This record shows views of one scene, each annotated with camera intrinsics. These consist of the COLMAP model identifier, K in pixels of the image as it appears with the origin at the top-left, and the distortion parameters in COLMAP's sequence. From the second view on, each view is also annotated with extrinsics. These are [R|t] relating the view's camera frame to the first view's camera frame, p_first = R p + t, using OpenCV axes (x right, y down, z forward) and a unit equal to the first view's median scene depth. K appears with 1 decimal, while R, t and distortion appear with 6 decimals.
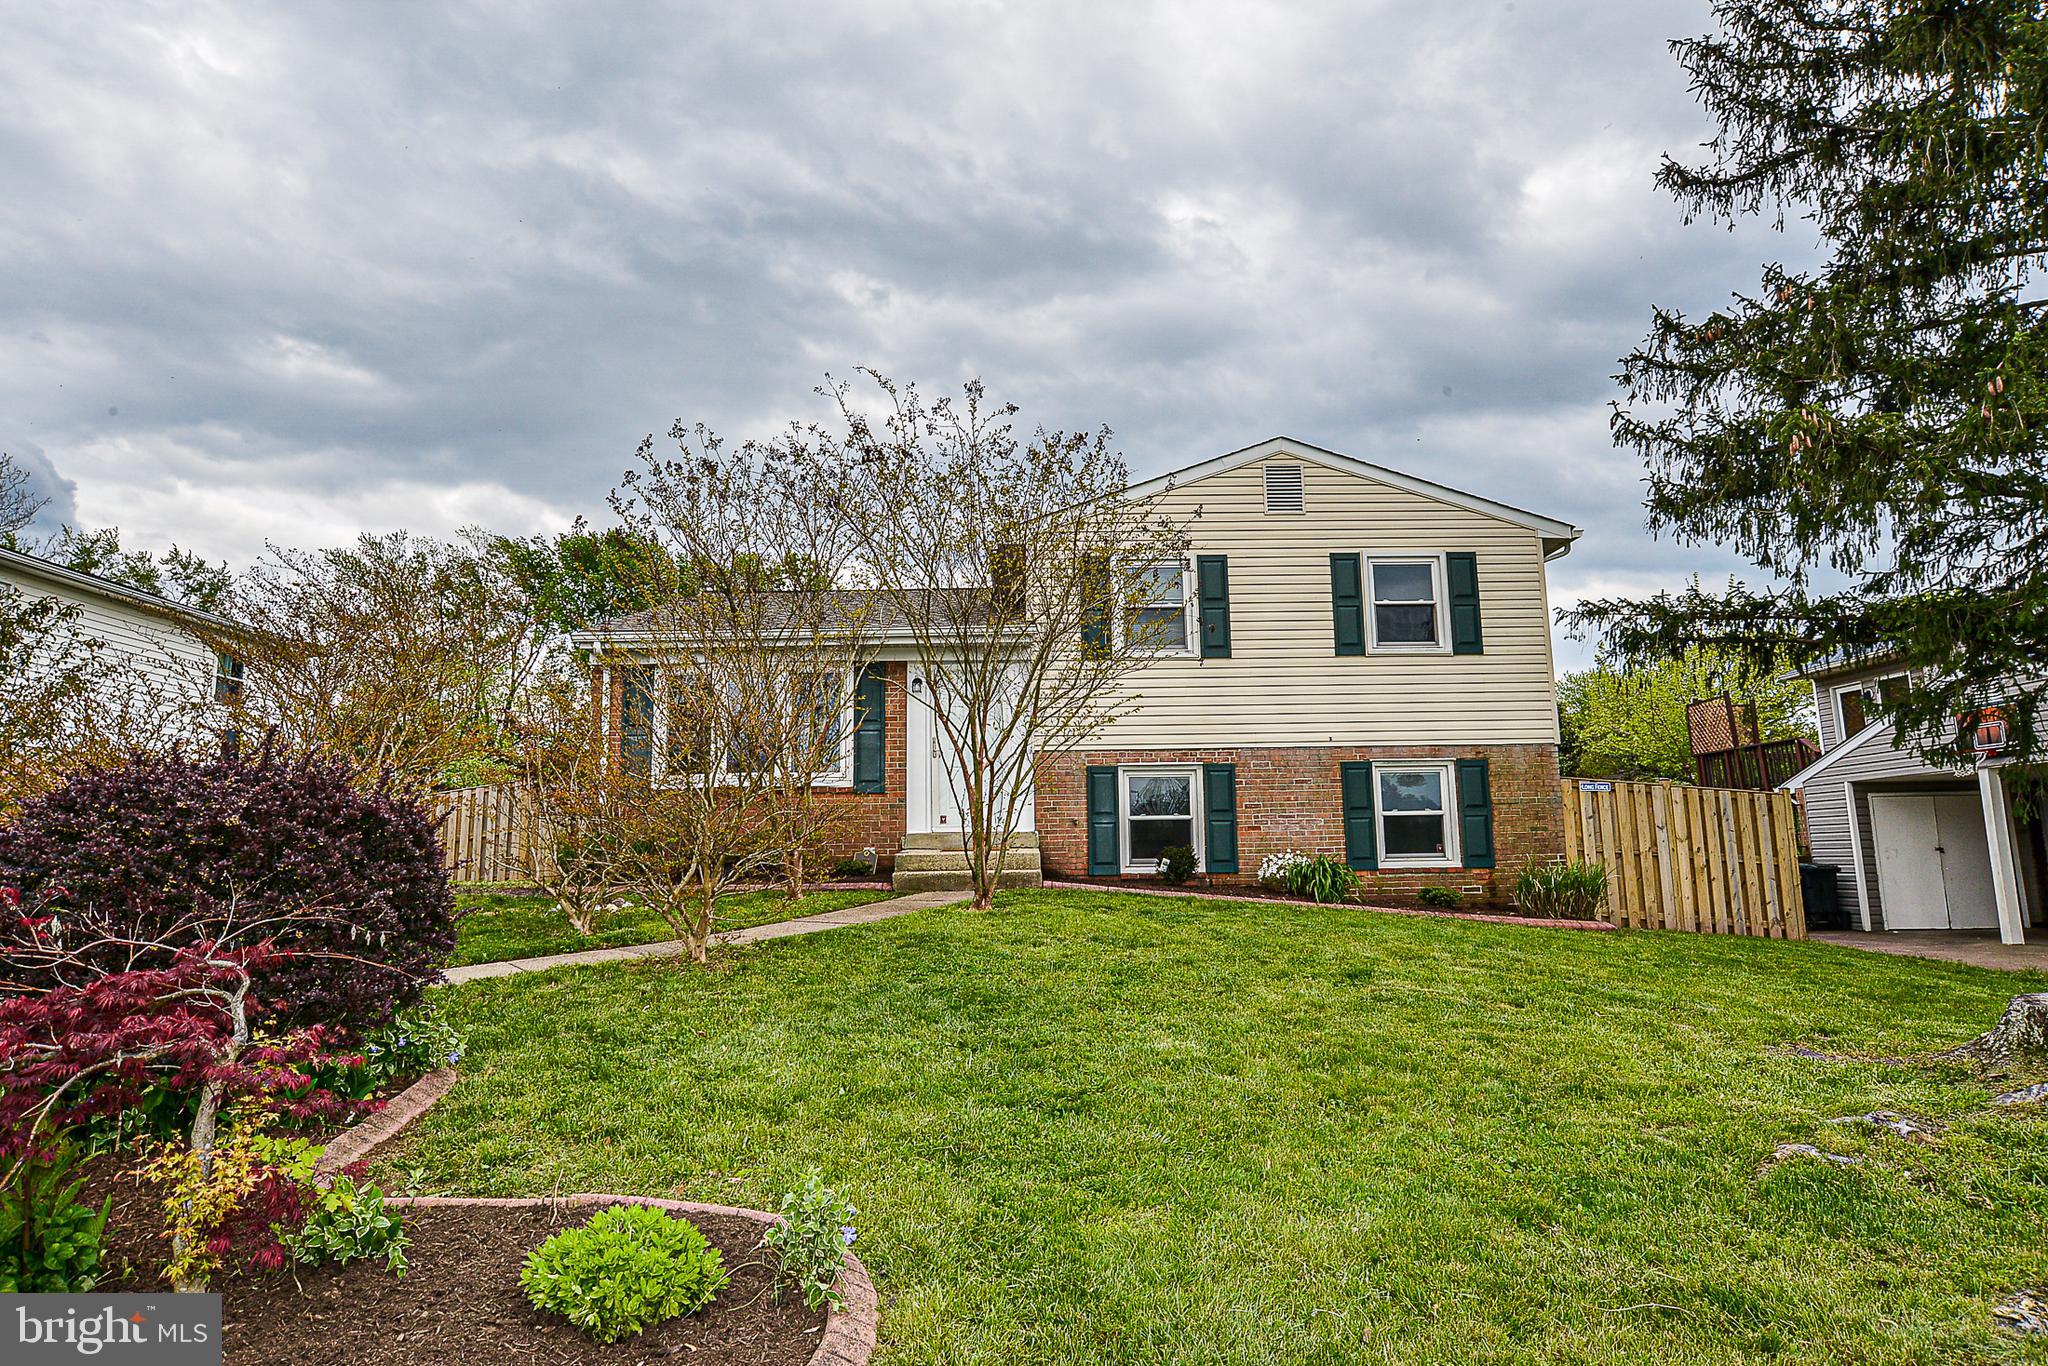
lens RADIAL K [[1194.6, 0, 1024.6], [0, 1194.6, 693.0], [0, 0, 1]] dist [-0.028269, 0.023757]
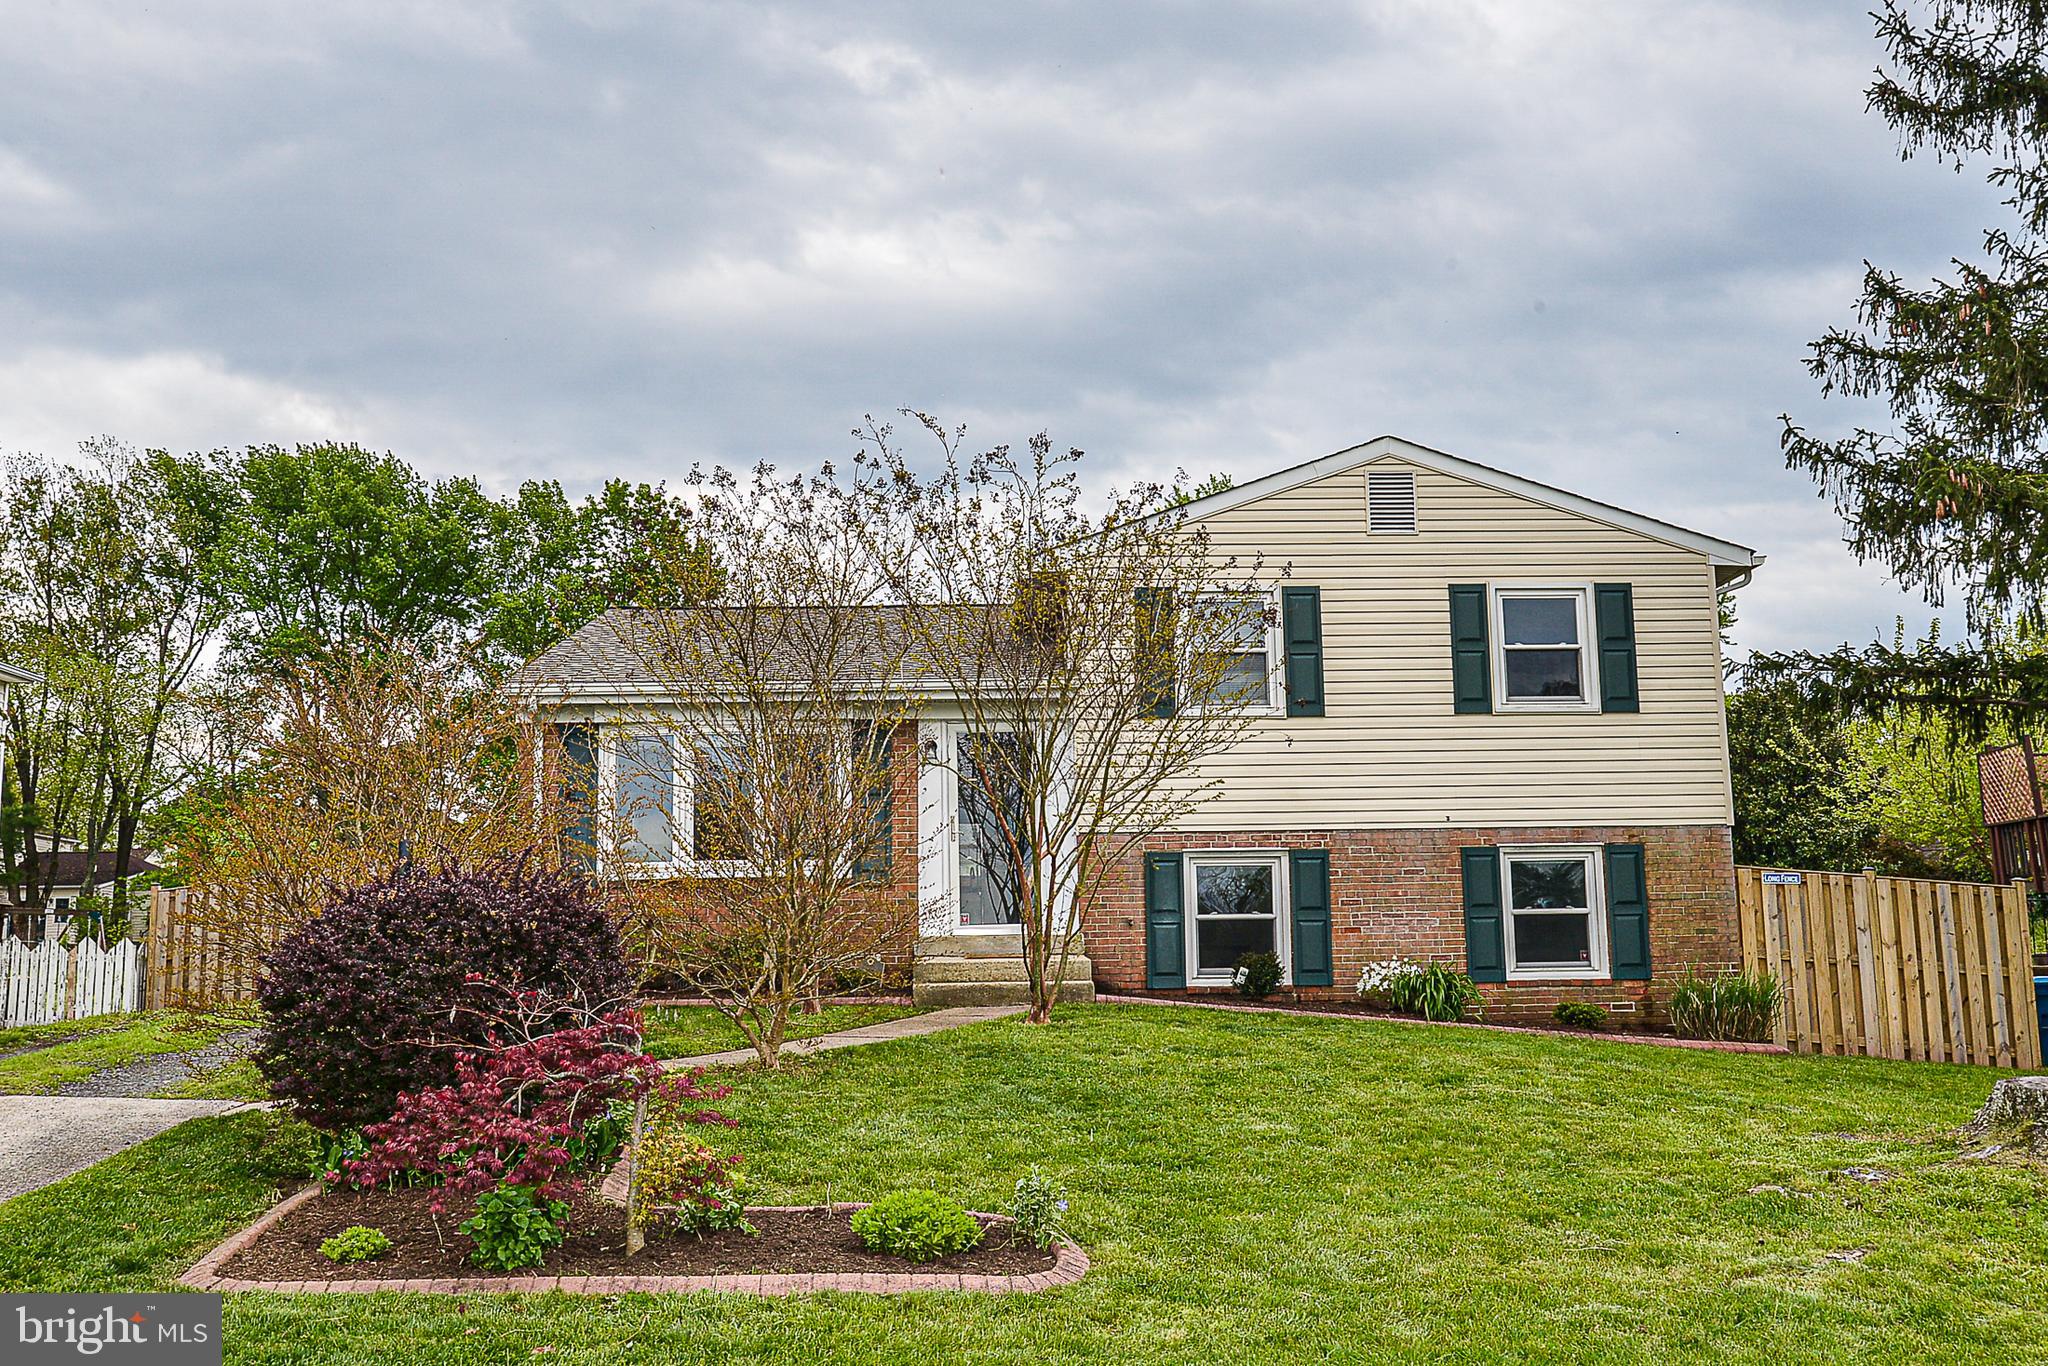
lens RADIAL K [[1991.0, 0, 1028.3], [0, 1991.0, 681.9], [0, 0, 1]] dist [-0.017960, 0.000110]
pose [[0.999758, 0.003204, 0.021770, -0.055032], [-0.002972, 0.999938, -0.010703, -0.038412], [-0.021803, 0.010635, 0.999706, -0.332727]]
